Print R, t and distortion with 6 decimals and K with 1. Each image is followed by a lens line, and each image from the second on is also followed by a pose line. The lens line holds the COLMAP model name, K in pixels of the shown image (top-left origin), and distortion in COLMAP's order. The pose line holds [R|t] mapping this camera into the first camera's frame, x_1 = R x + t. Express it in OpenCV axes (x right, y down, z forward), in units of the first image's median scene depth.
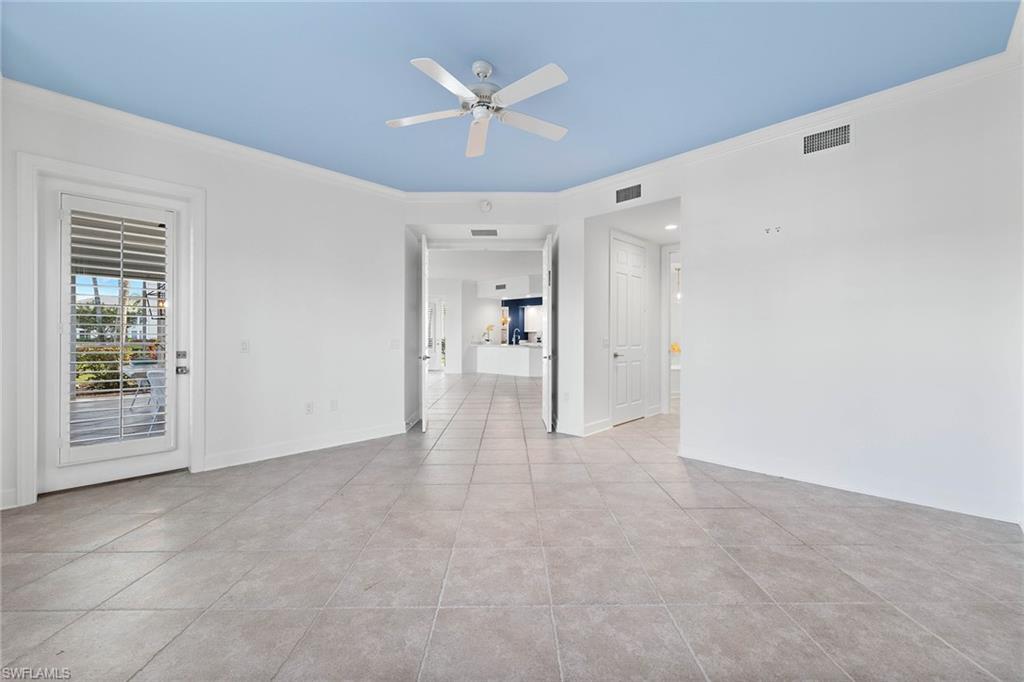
lens RADIAL K [[414.0, 0, 516.3], [0, 414.0, 332.3], [0, 0, 1]] dist [0.001628, 0.000069]
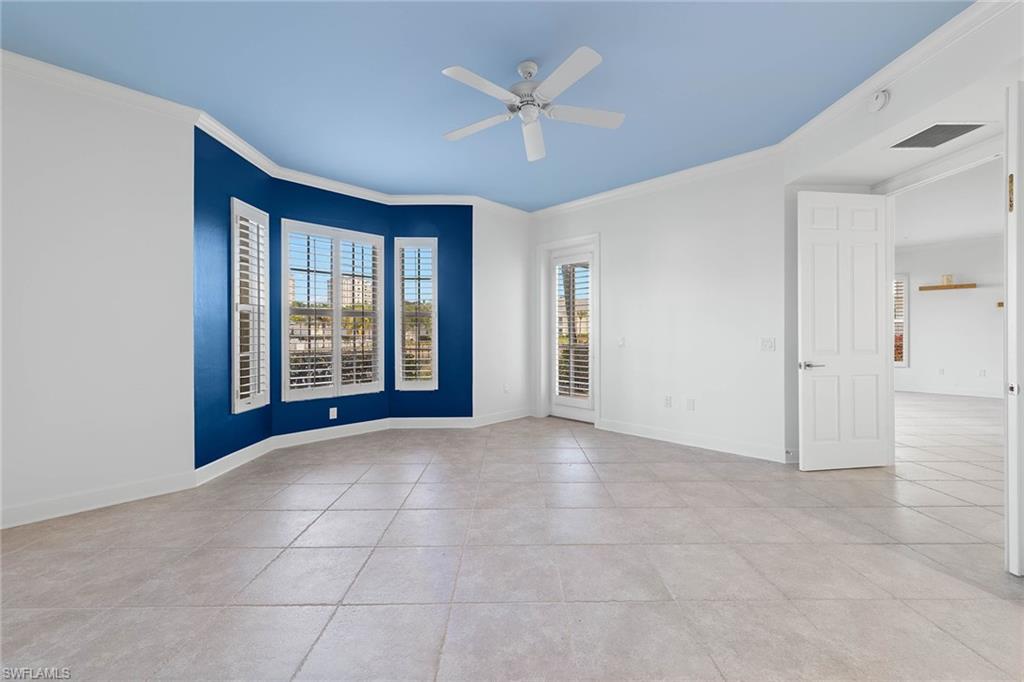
lens RADIAL K [[414.0, 0, 516.3], [0, 414.0, 332.3], [0, 0, 1]] dist [0.001628, 0.000069]
pose [[-0.011078, -0.003464, -0.999933, 0.865300], [0.009046, 0.999953, -0.003564, 0.005081], [0.999898, -0.009085, -0.011046, 0.924133]]
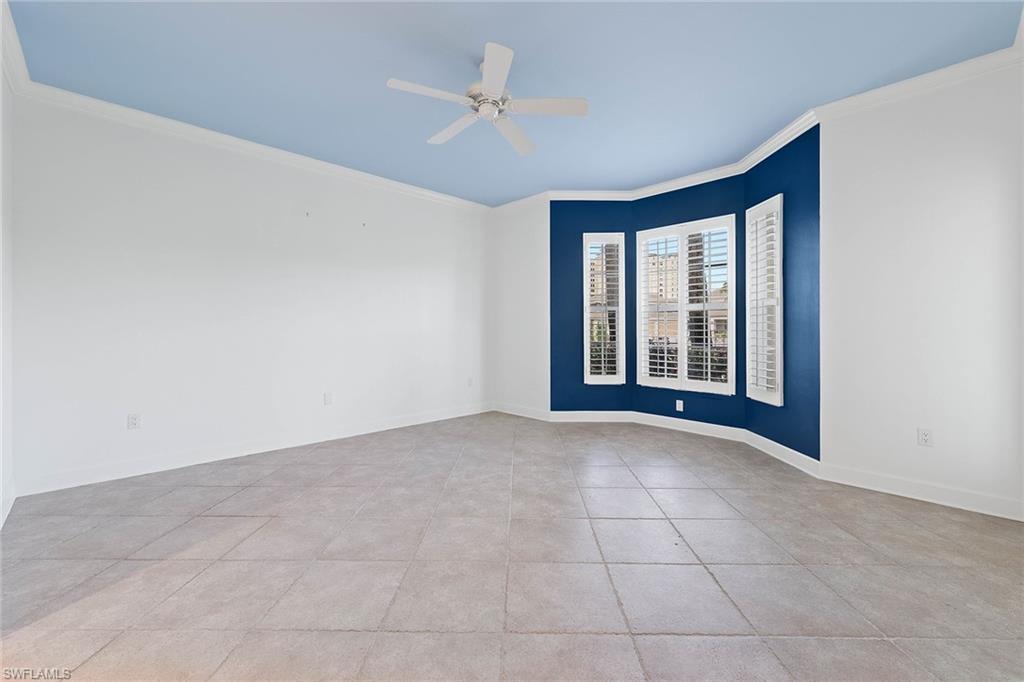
lens RADIAL K [[414.0, 0, 516.3], [0, 414.0, 332.3], [0, 0, 1]] dist [0.001628, 0.000069]
pose [[-0.999631, -0.000163, 0.027146, -0.165659], [-0.000021, 0.999986, 0.005246, 0.006345], [-0.027147, 0.005243, -0.999618, 1.895046]]
